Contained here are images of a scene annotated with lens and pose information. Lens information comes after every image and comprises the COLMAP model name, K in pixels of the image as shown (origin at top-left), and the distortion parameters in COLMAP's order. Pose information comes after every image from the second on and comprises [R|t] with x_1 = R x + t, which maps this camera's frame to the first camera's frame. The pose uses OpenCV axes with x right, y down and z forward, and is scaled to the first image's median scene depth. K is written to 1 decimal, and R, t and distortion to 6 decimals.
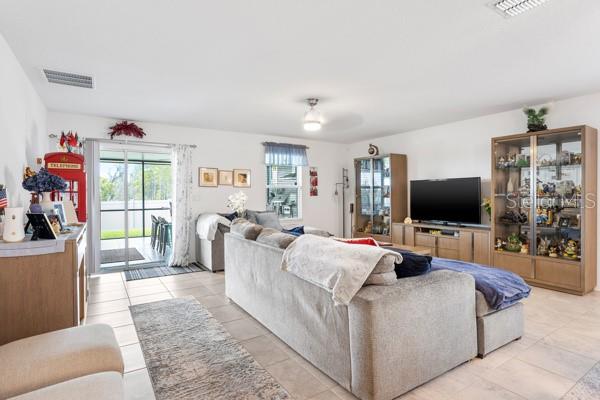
lens RADIAL K [[320.1, 0, 300.0], [0, 320.1, 200.0], [0, 0, 1]] dist [-0.000666, -0.000253]
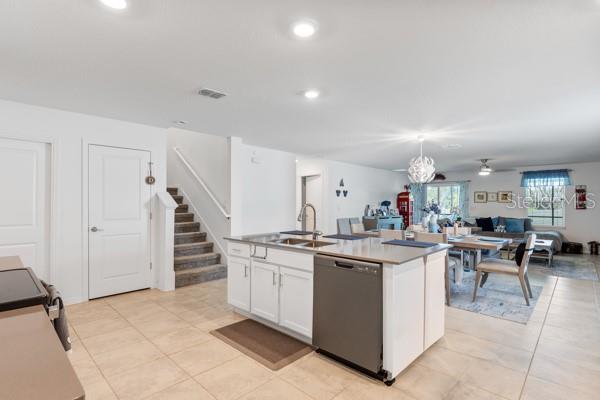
lens RADIAL K [[302.2, 0, 305.5], [0, 302.2, 204.4], [0, 0, 1]] dist [0.001449, 0.000181]
pose [[0.246541, 0.009046, -0.969090, 1.509007], [-0.017973, 0.999827, 0.004761, -0.029485], [0.968966, 0.016244, 0.246661, -0.484891]]
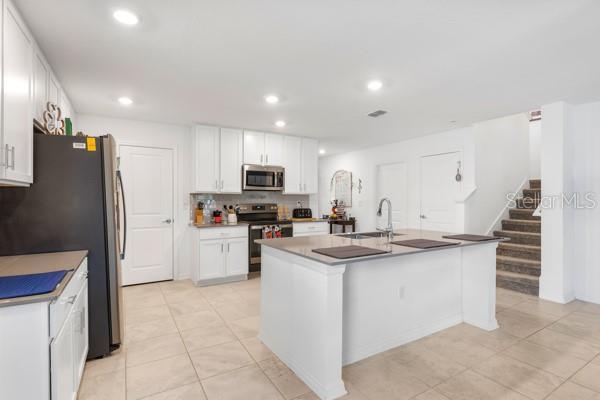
lens RADIAL K [[297.9, 0, 300.0], [0, 297.9, 200.0], [0, 0, 1]] dist [-0.001698, -0.000401]
pose [[-0.999216, 0.004945, 0.039274, 0.942329], [0.005541, 0.999871, 0.015083, -0.032248], [-0.039194, 0.015289, -0.999115, 0.430573]]
